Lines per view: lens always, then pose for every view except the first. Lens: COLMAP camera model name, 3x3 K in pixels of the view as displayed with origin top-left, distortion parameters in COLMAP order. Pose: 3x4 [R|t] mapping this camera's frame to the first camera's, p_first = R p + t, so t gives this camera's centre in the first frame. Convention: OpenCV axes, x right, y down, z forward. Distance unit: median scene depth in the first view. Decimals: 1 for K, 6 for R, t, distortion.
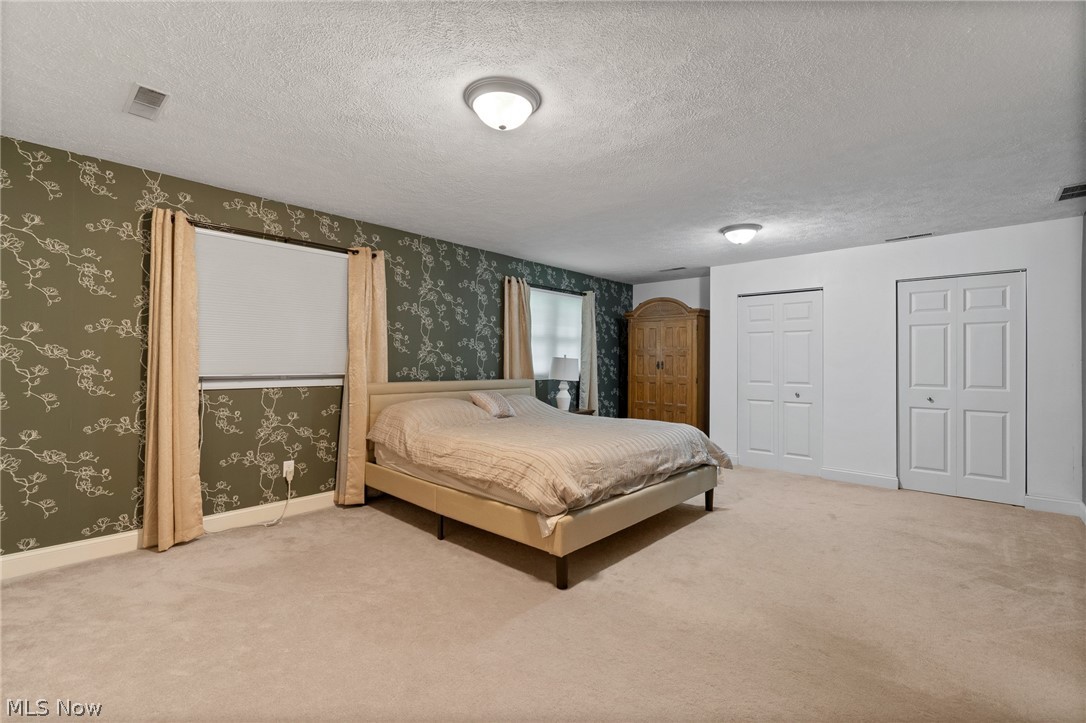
lens RADIAL K [[482.0, 0, 556.7], [0, 482.0, 360.5], [0, 0, 1]] dist [-0.000486, -0.000078]
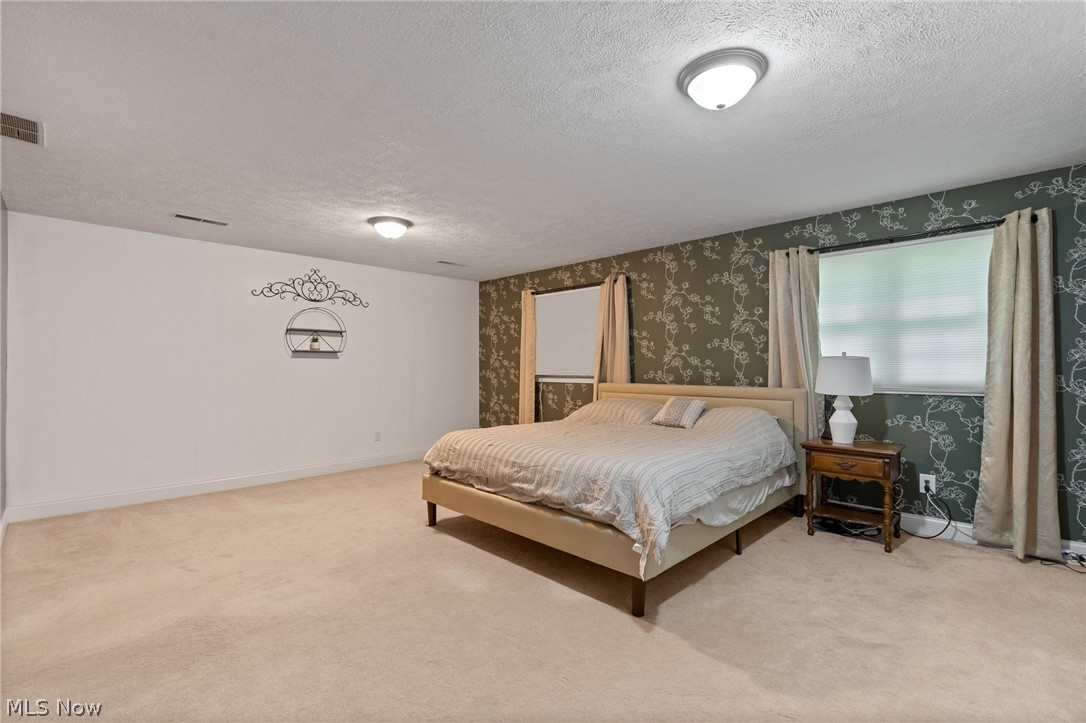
lens RADIAL K [[482.0, 0, 556.7], [0, 482.0, 360.5], [0, 0, 1]] dist [-0.000486, -0.000078]
pose [[-0.046842, -0.030938, -0.998423, 0.761659], [-0.006597, 0.999508, -0.030663, 0.024858], [0.998881, 0.005150, -0.047023, 0.797486]]
